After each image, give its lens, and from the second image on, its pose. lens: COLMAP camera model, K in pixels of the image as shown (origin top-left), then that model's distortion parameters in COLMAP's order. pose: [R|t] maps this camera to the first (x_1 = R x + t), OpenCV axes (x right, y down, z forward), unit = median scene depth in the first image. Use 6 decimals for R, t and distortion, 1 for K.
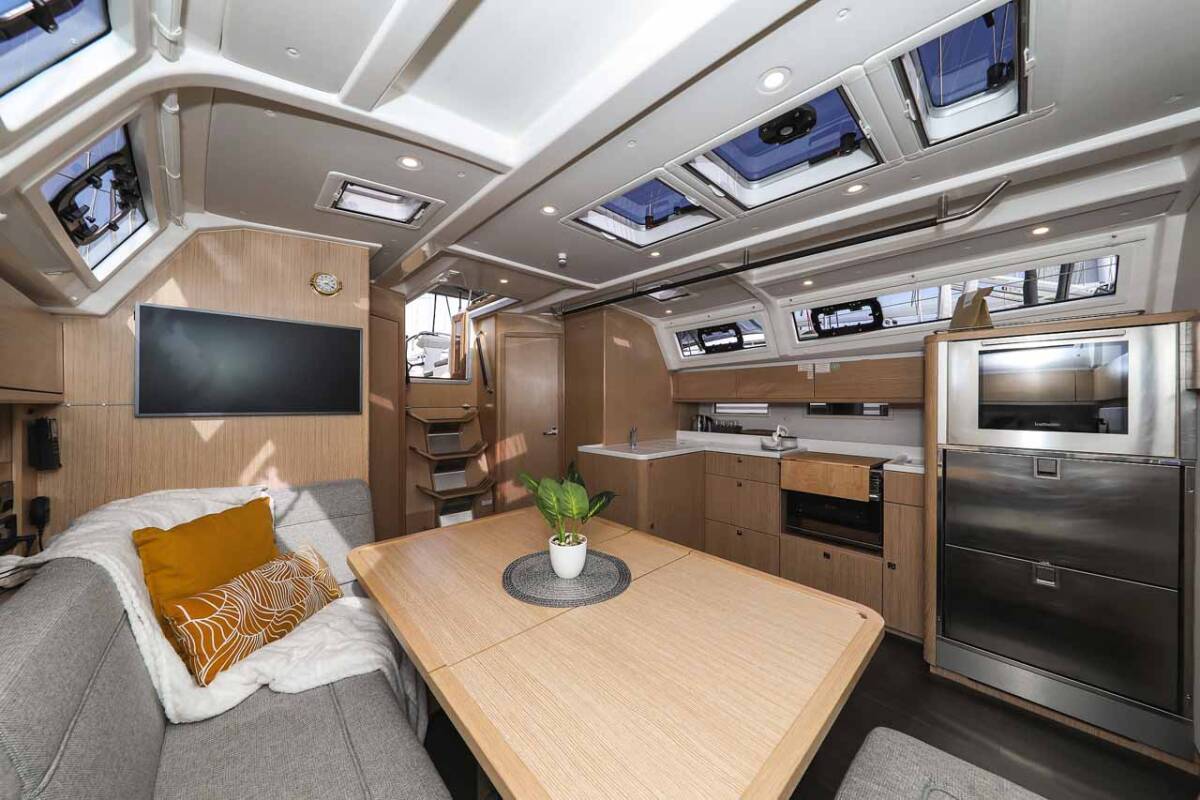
lens RADIAL K [[391.8, 0, 599.7], [0, 391.8, 400.3], [0, 0, 1]] dist [0.004164, -0.000595]
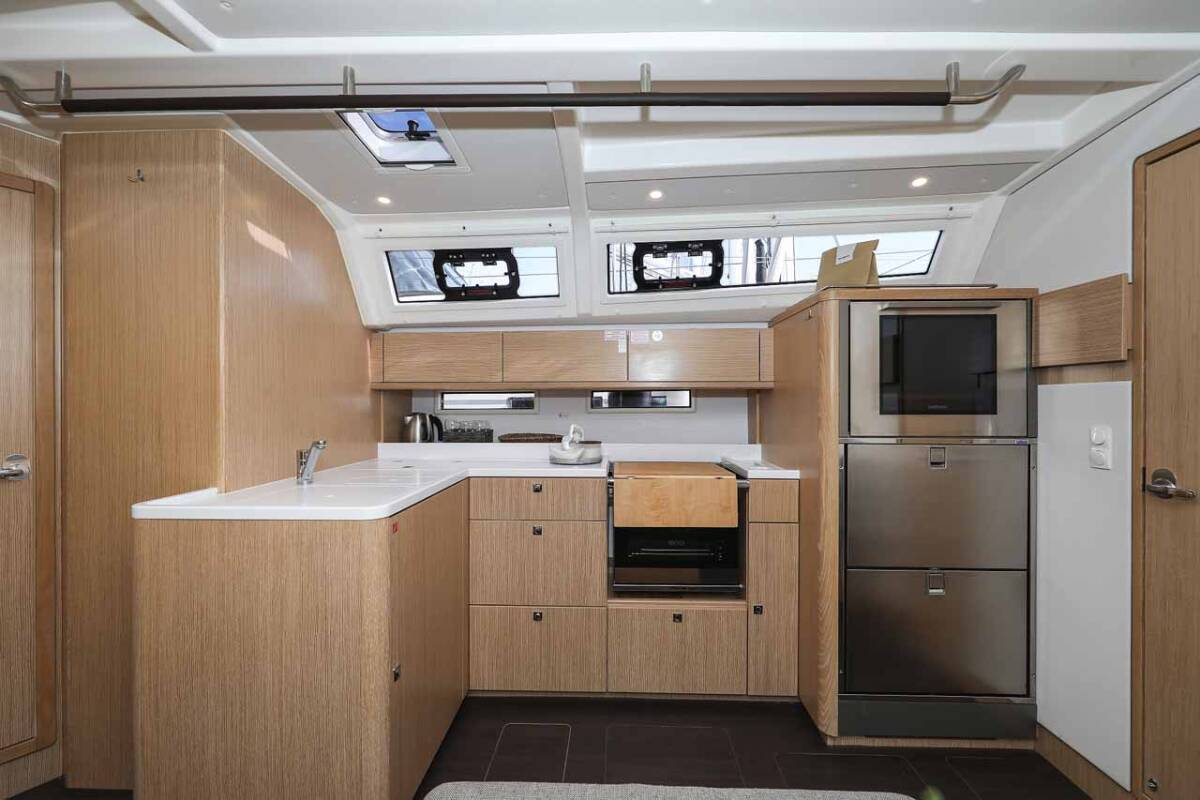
lens RADIAL K [[484.9, 0, 601.5], [0, 484.9, 405.6], [0, 0, 1]] dist [0.000576, 0.000285]
pose [[0.709776, -0.006959, 0.704393, -0.065835], [-0.000216, 0.999949, 0.010097, 0.025668], [-0.704428, -0.007319, 0.709738, 0.417352]]
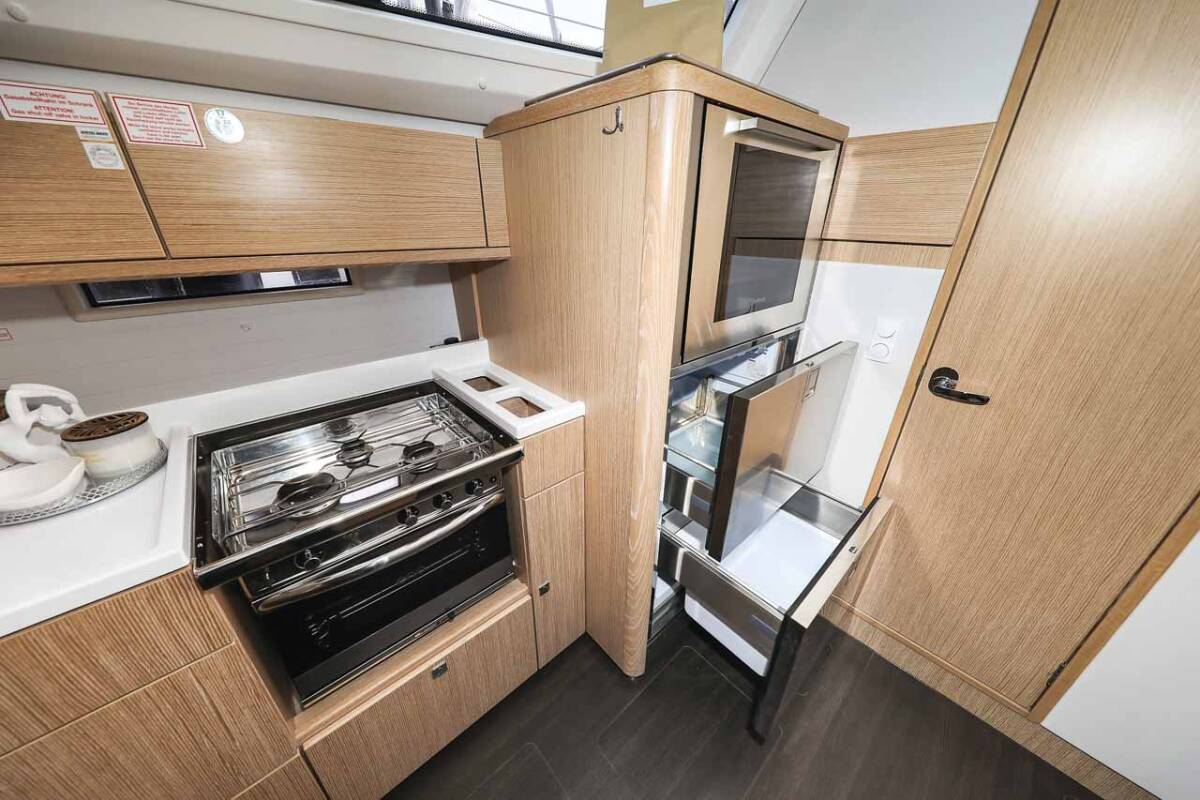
lens RADIAL K [[401.7, 0, 599.4], [0, 401.7, 405.7], [0, 0, 1]] dist [-0.001633, -0.000191]
pose [[0.022647, -0.426038, 0.904422, 0.259405], [-0.009307, 0.904525, 0.426319, -0.030961], [-0.999700, -0.018072, 0.016520, 0.672574]]
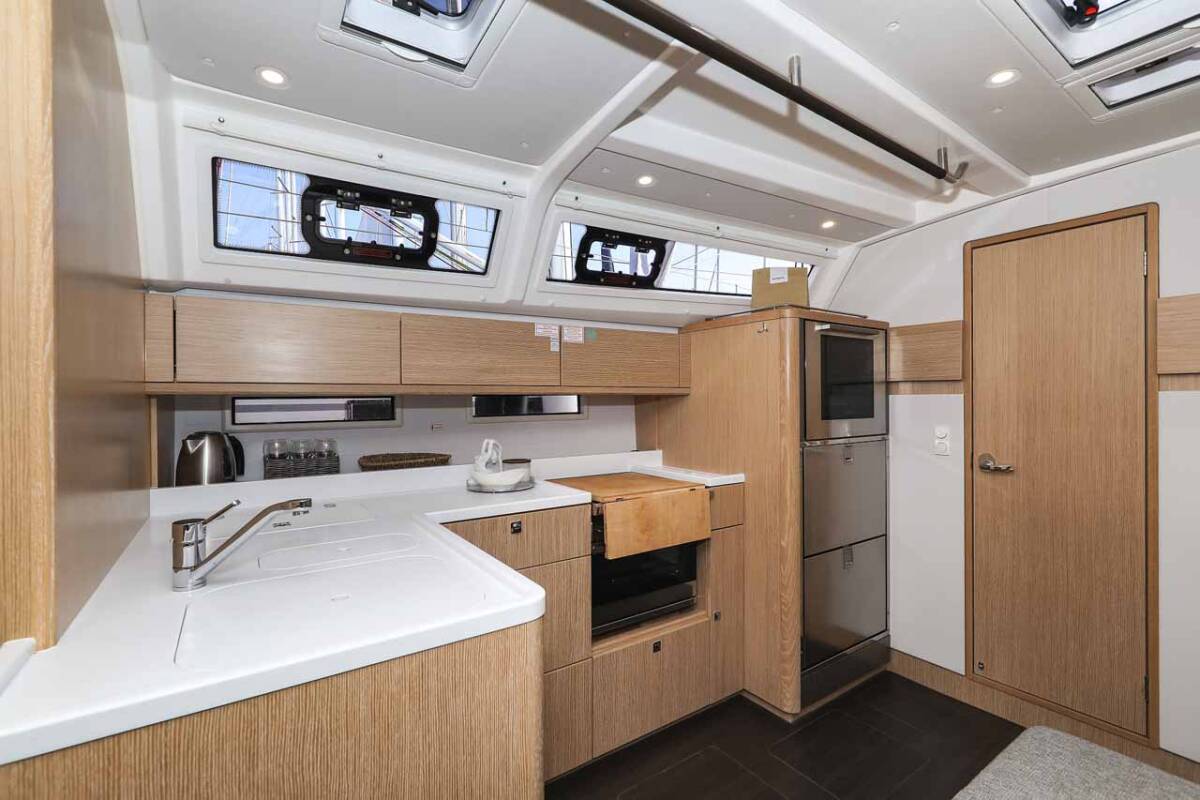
lens RADIAL K [[530.6, 0, 601.7], [0, 530.6, 399.8], [0, 0, 1]] dist [0.002362, 0.000789]
pose [[0.153851, -0.007784, 0.988063, -0.192044], [0.001038, 0.999970, 0.007716, 0.008054], [-0.988093, -0.000162, 0.153855, 0.775771]]
